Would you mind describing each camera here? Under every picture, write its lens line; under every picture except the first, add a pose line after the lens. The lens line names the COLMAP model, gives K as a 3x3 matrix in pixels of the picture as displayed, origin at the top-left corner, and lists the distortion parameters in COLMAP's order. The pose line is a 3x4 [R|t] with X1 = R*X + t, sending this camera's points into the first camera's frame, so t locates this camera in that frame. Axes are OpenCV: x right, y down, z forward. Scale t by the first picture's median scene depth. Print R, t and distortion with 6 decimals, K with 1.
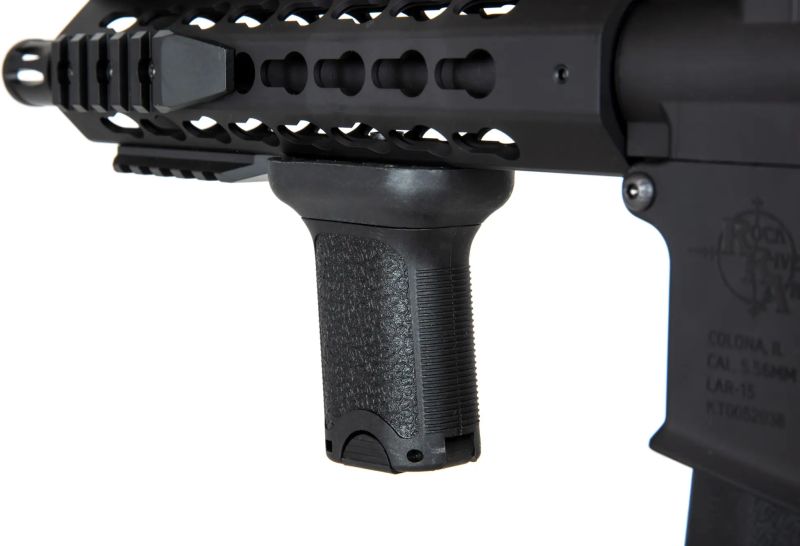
lens RADIAL K [[1598.6, 0, 398.4], [0, 1598.6, 272.2], [0, 0, 1]] dist [-0.075786, 0.000000]
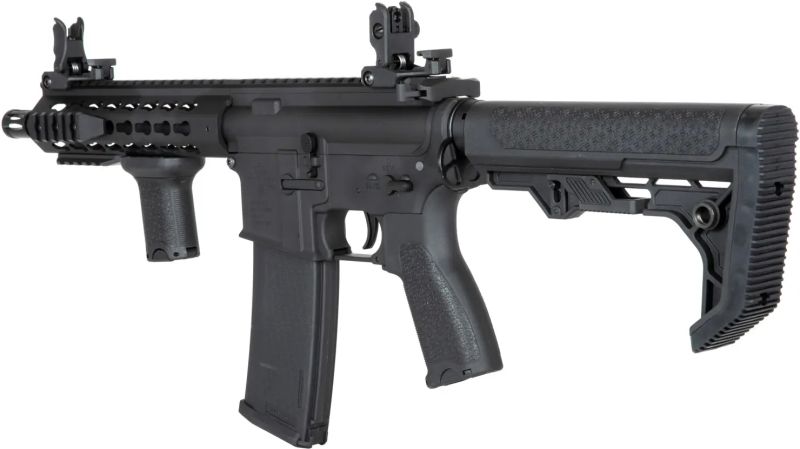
lens RADIAL K [[2053.1, 0, 400.8], [0, 2053.1, 223.3], [0, 0, 1]] dist [0.064918, 0.000000]
pose [[0.995929, -0.058692, 0.068418, 0.164679], [0.060036, 0.998038, -0.017754, 0.147318], [-0.067242, 0.021789, 0.997499, -2.786583]]
